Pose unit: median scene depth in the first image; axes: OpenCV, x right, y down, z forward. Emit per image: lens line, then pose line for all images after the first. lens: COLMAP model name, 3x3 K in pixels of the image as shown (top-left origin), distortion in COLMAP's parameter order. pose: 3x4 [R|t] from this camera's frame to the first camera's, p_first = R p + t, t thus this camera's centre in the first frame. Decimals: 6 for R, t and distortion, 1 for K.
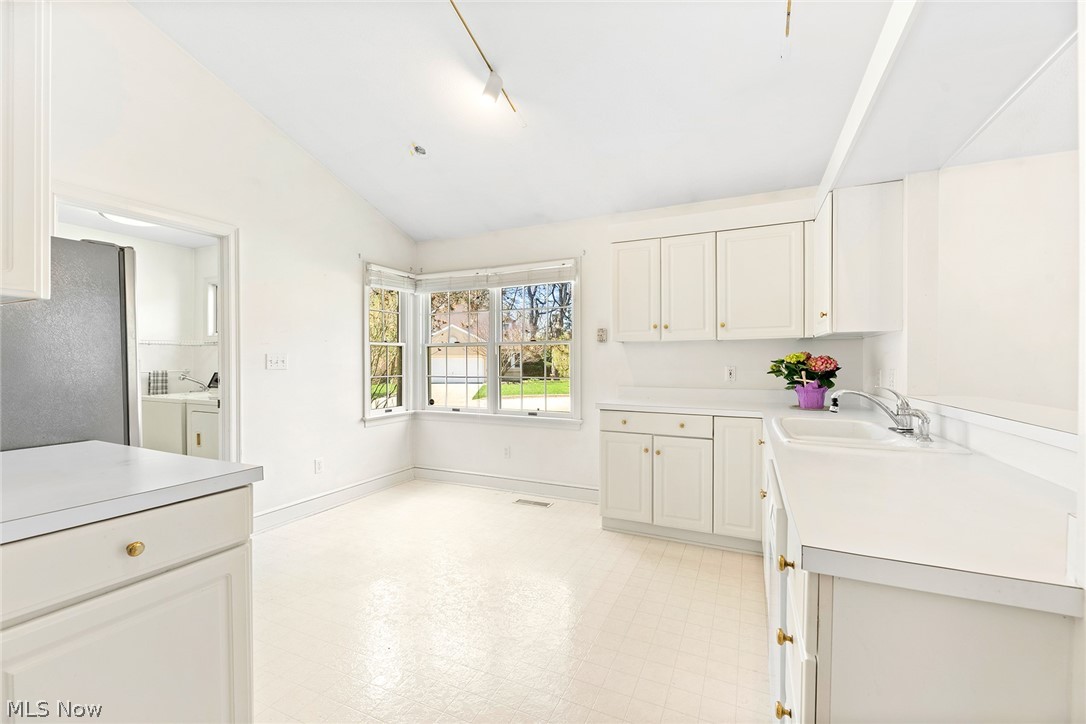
lens RADIAL K [[445.0, 0, 543.0], [0, 445.0, 364.5], [0, 0, 1]] dist [0.000551, -0.000285]
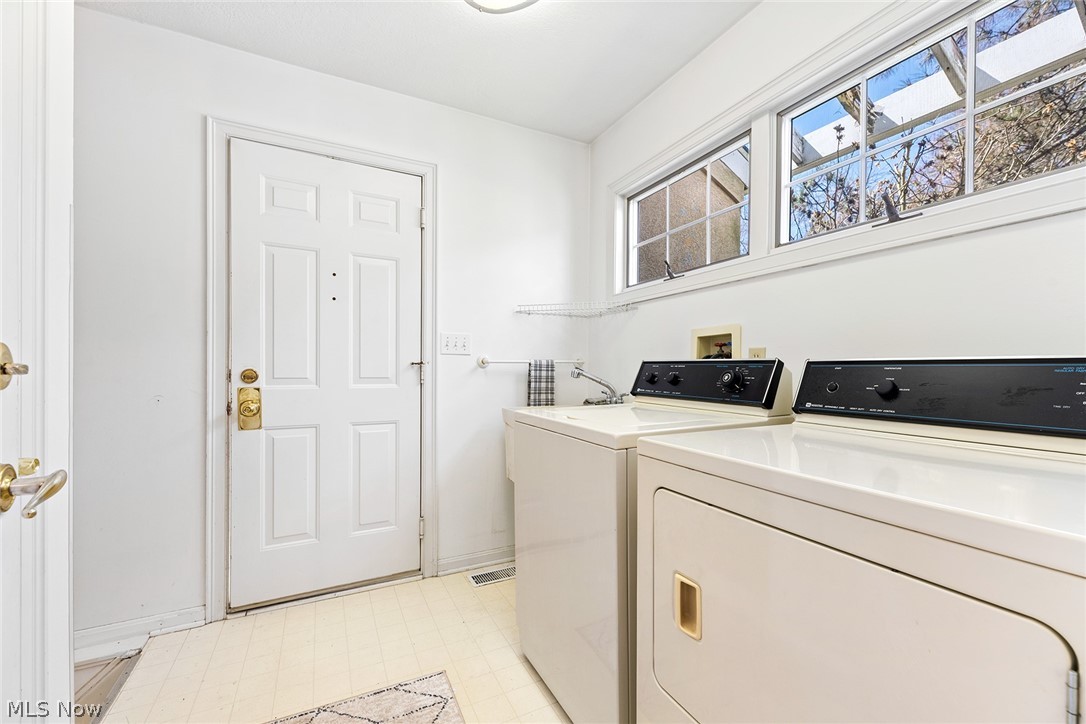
lens RADIAL K [[445.0, 0, 543.0], [0, 445.0, 364.5], [0, 0, 1]] dist [0.000551, -0.000285]
pose [[0.783524, -0.000095, -0.621361, -0.519627], [-0.004999, 0.999967, -0.006457, 0.022828], [0.621341, 0.008165, 0.783498, 0.568168]]
